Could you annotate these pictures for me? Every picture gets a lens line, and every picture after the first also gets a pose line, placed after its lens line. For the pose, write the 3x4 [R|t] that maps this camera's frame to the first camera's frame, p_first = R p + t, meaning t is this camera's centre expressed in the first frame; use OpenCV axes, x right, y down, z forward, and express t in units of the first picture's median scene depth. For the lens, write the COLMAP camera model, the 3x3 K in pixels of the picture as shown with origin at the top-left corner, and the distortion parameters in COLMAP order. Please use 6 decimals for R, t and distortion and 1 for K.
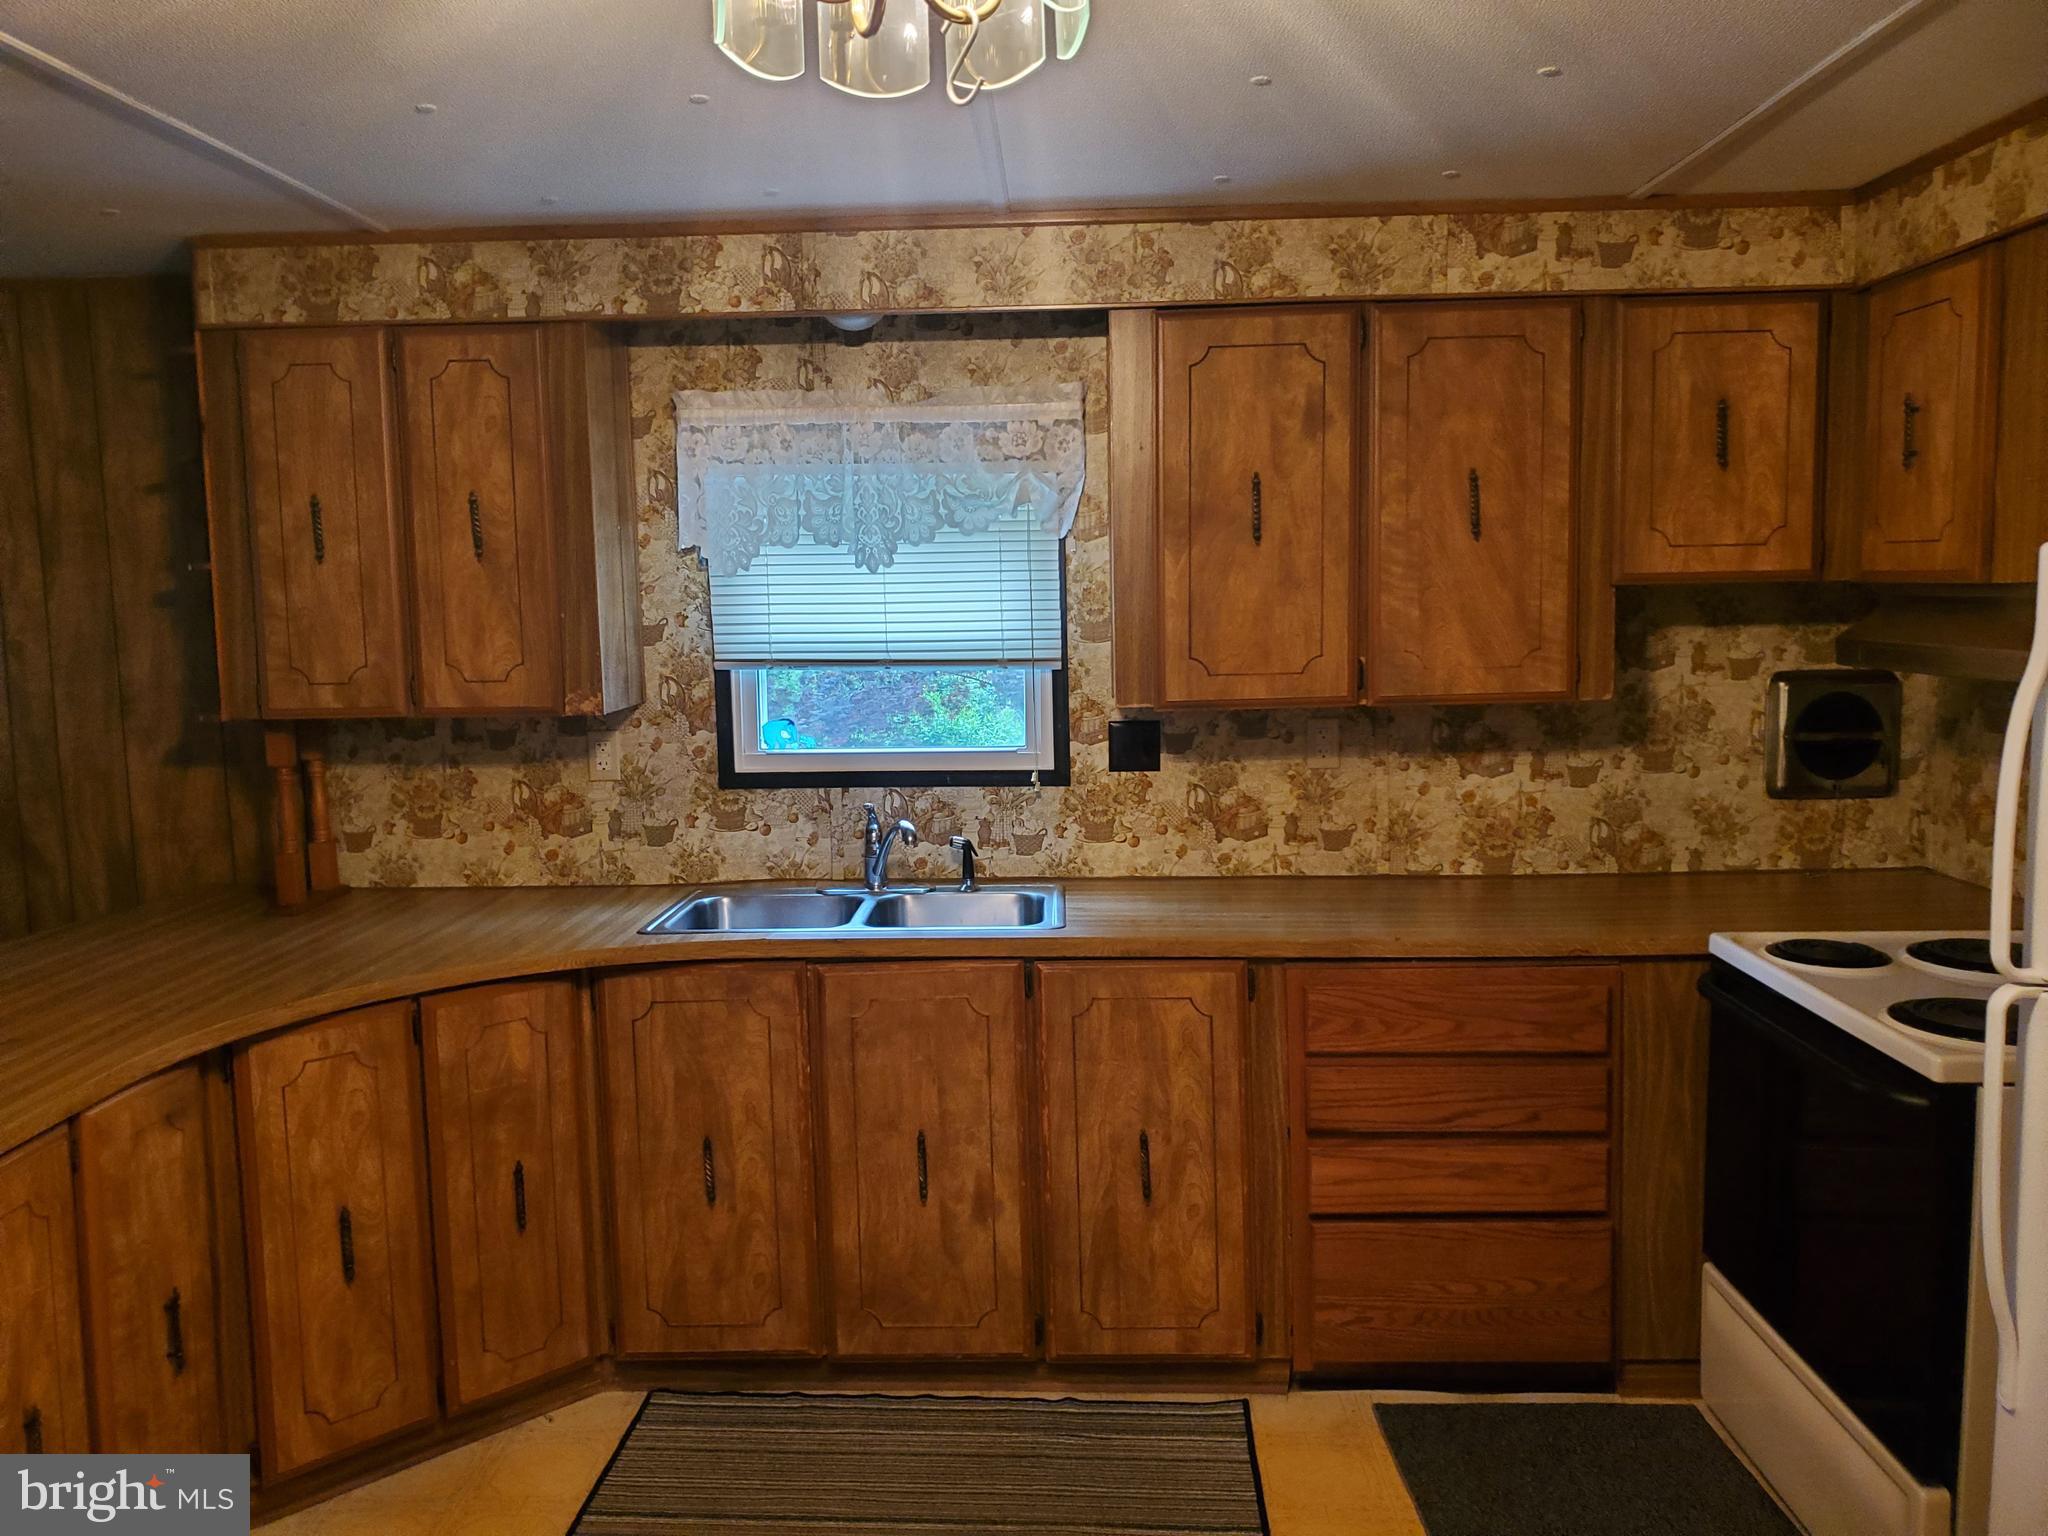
lens RADIAL K [[1552.3, 0, 1019.1], [0, 1552.3, 758.9], [0, 0, 1]] dist [0.002447, -0.012126]
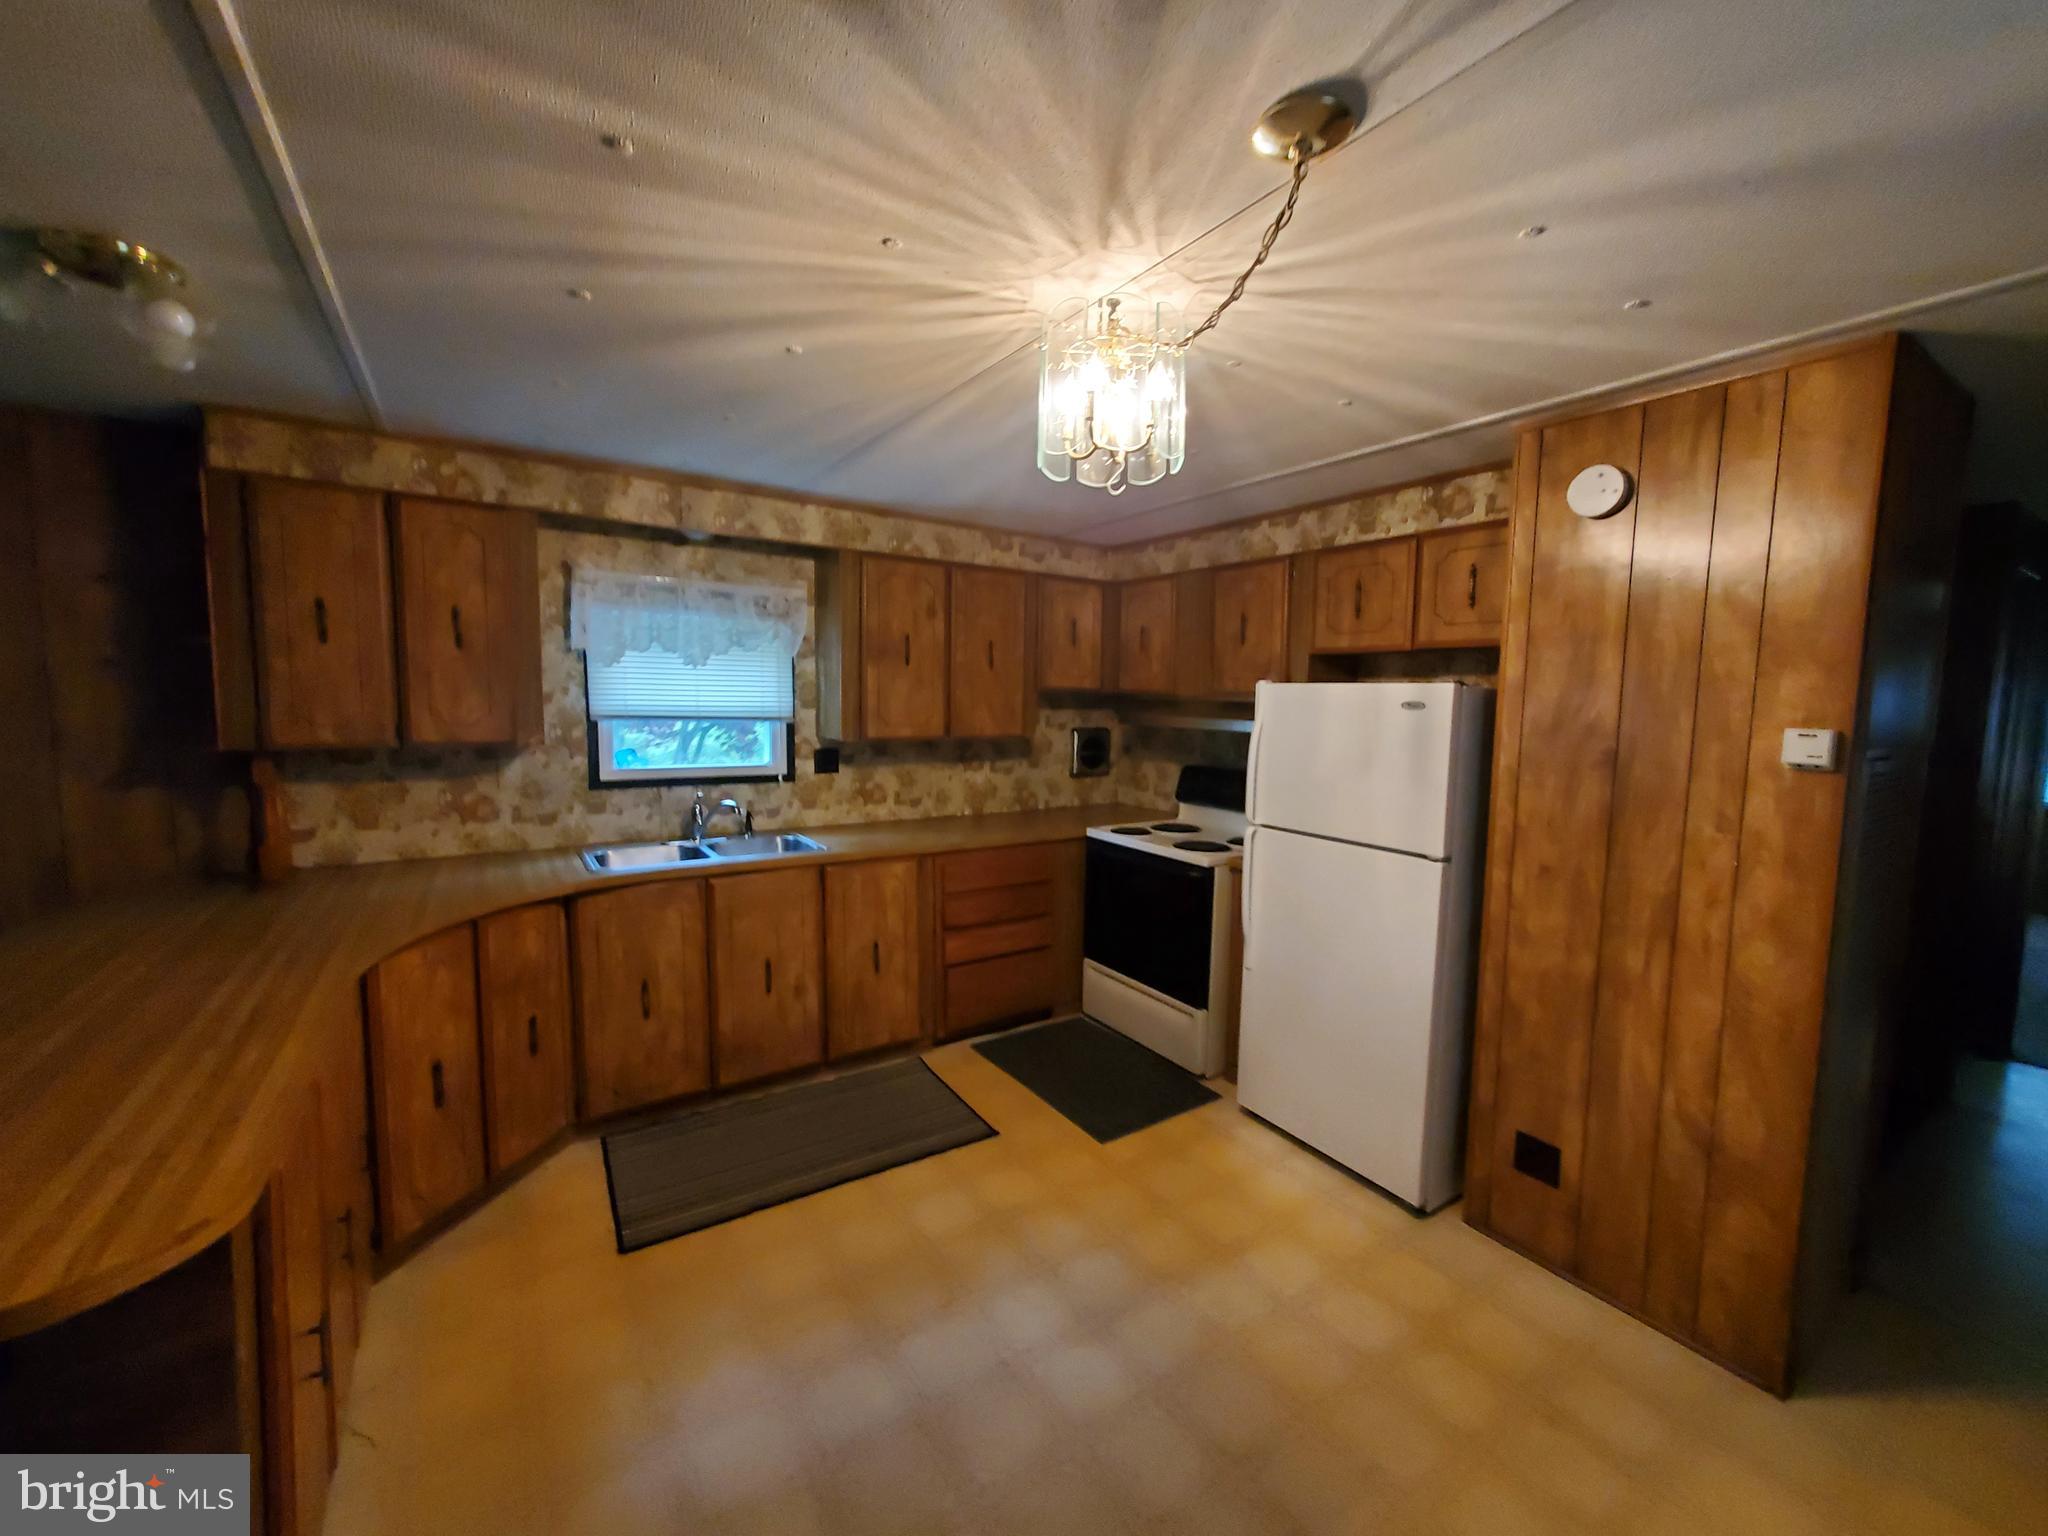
lens RADIAL K [[807.8, 0, 1023.1], [0, 807.8, 770.6], [0, 0, 1]] dist [-0.009373, -0.000163]
pose [[0.798389, -0.021446, 0.601761, -0.393494], [0.027841, 0.999611, -0.001313, 0.014064], [-0.601499, 0.017802, 0.798675, -0.004063]]
